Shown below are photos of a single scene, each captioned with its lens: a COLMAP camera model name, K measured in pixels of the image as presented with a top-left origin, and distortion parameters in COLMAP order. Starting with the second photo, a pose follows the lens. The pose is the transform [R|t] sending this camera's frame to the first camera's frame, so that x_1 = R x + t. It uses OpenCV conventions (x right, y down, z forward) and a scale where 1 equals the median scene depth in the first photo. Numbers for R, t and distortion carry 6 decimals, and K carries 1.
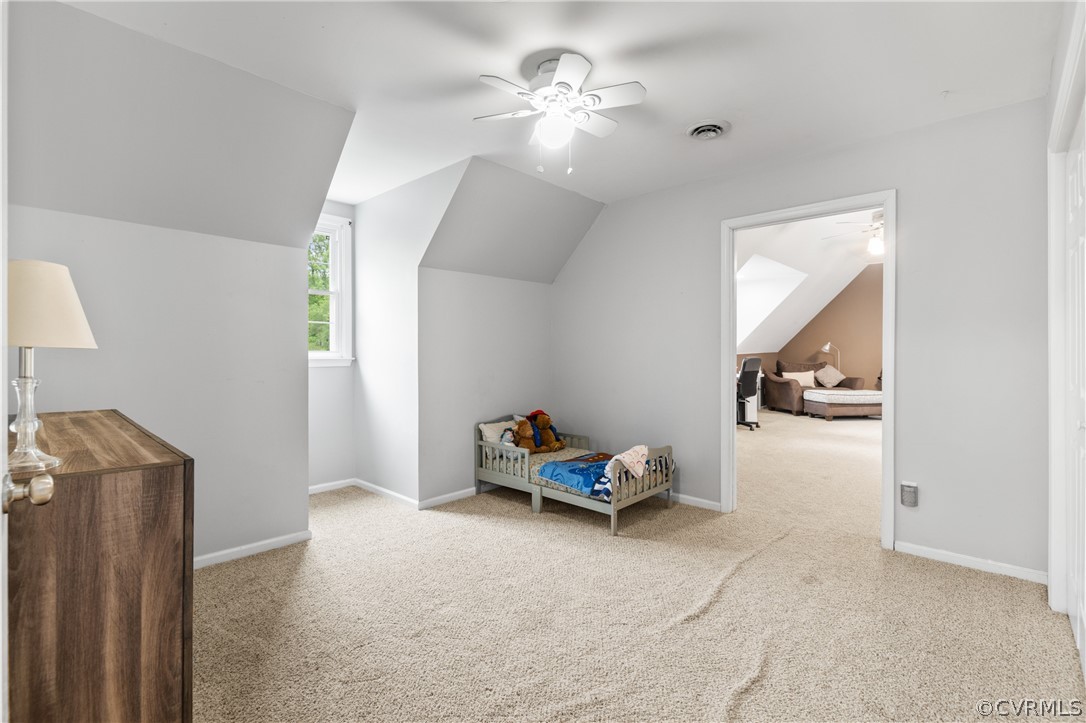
lens RADIAL K [[499.3, 0, 542.5], [0, 499.3, 344.6], [0, 0, 1]] dist [0.002610, -0.001694]
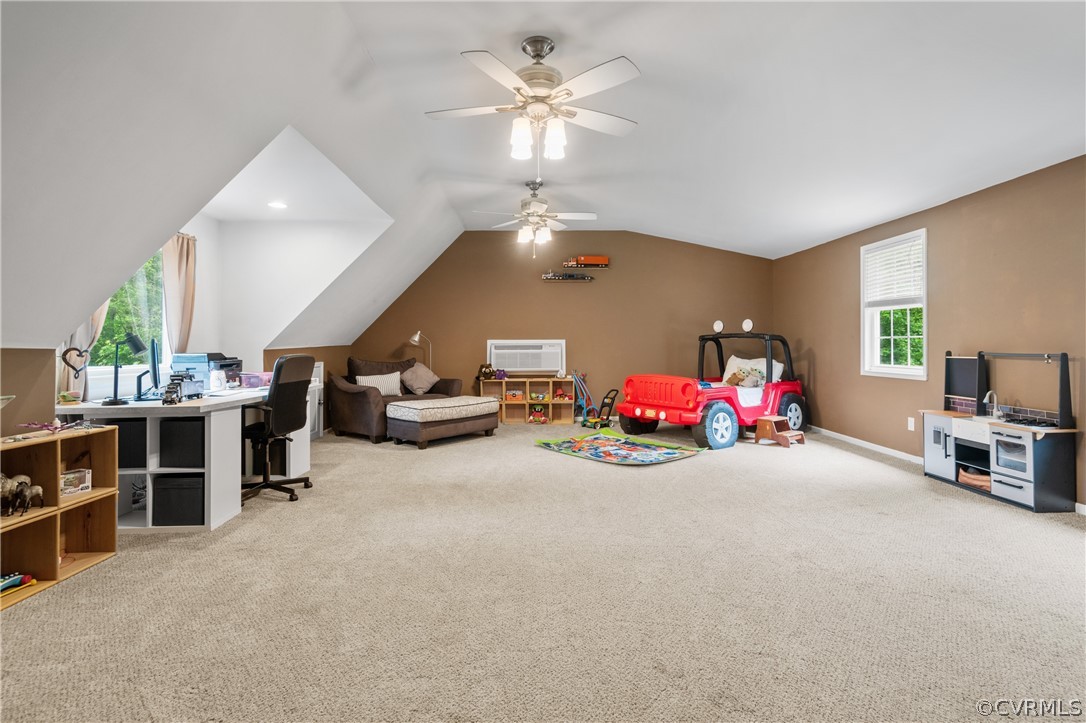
lens RADIAL K [[534.5, 0, 541.1], [0, 534.5, 333.7], [0, 0, 1]] dist [0.002694, 0.000440]
pose [[0.717702, 0.008234, 0.696302, 0.173748], [-0.002766, 0.999956, -0.008973, 0.006216], [-0.696345, 0.004514, 0.717693, 0.343857]]
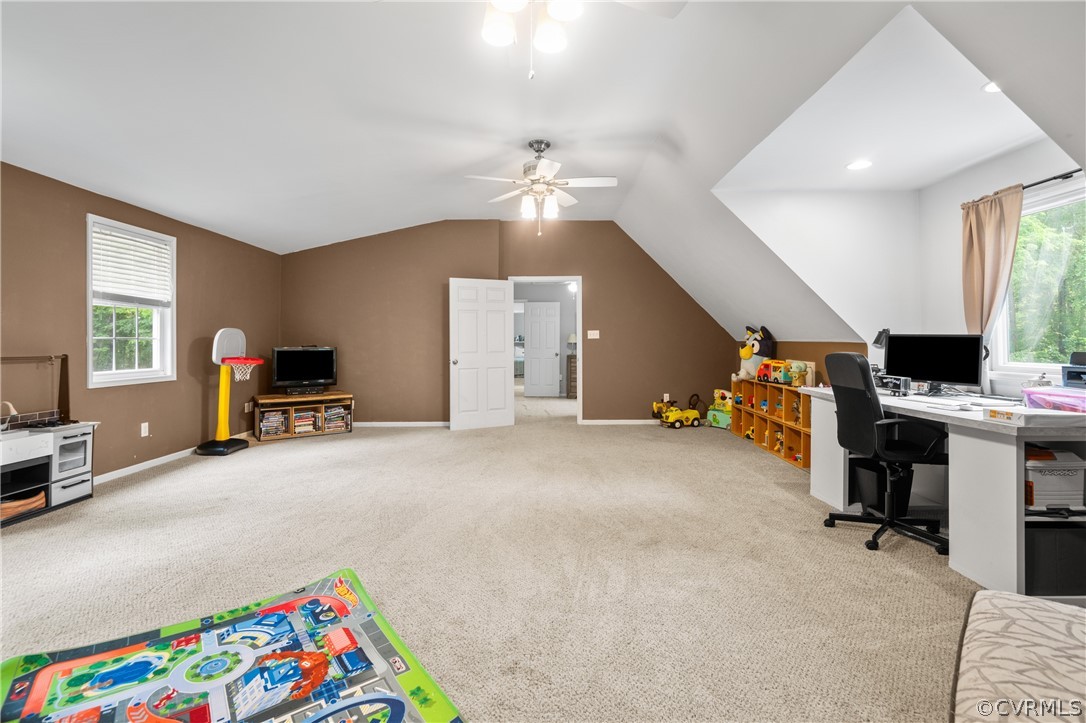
lens RADIAL K [[499.3, 0, 544.3], [0, 499.3, 353.5], [0, 0, 1]] dist [0.002610, -0.001694]
pose [[-0.750780, 0.011988, -0.660443, 0.808552], [0.005543, 0.999914, 0.011849, 0.013885], [0.660529, 0.005235, -0.750782, 1.044829]]
